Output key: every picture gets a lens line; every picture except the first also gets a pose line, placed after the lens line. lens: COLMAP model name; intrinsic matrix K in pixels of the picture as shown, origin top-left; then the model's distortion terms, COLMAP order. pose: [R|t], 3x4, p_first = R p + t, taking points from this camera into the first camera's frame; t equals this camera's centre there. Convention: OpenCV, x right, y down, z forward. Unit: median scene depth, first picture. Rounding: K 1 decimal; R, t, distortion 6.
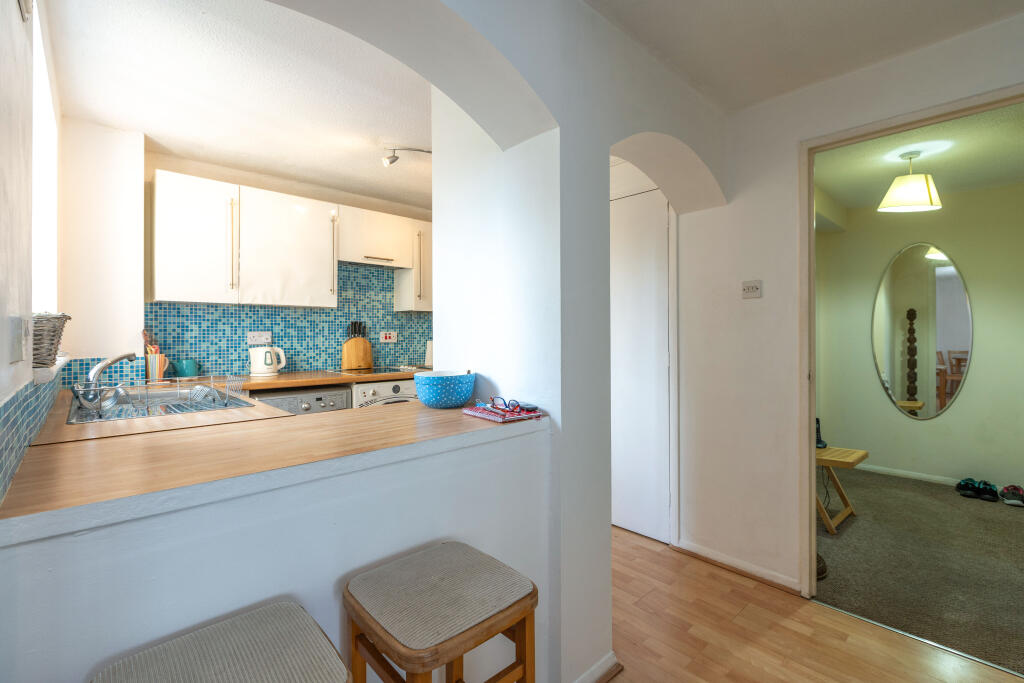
lens RADIAL K [[455.9, 0, 511.4], [0, 455.9, 332.0], [0, 0, 1]] dist [0.000326, 0.000158]
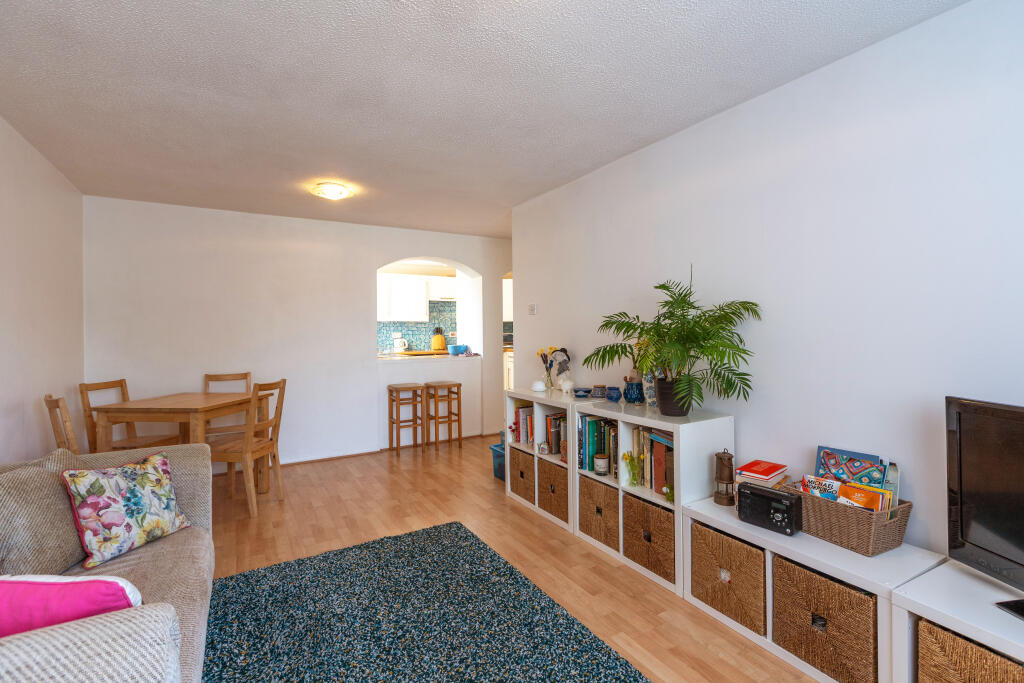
lens RADIAL K [[455.9, 0, 511.4], [0, 455.9, 332.0], [0, 0, 1]] dist [0.000326, 0.000158]
pose [[0.978997, -0.005395, -0.203803, 0.454454], [0.006684, 0.999962, 0.005636, -0.011638], [0.203765, -0.006880, 0.978996, -1.069637]]
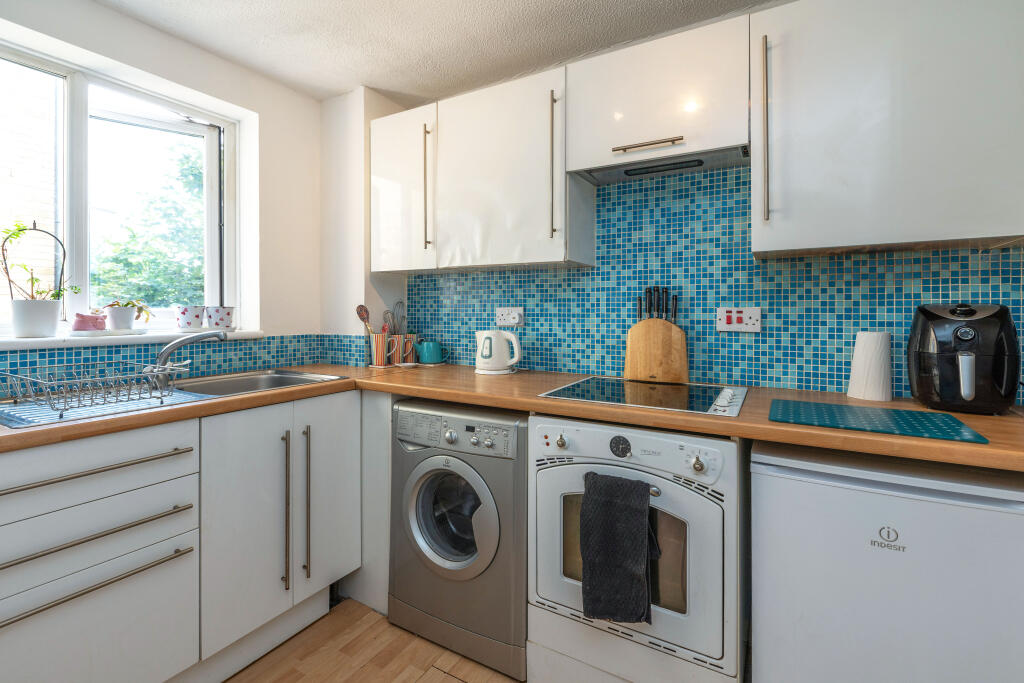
lens RADIAL K [[467.8, 0, 509.6], [0, 467.8, 312.6], [0, 0, 1]] dist [-0.000579, 0.000423]
pose [[0.293085, 0.006189, -0.956066, 0.113855], [0.000000, 0.999979, 0.006473, 0.002160], [0.956086, -0.001897, 0.293079, 0.744526]]
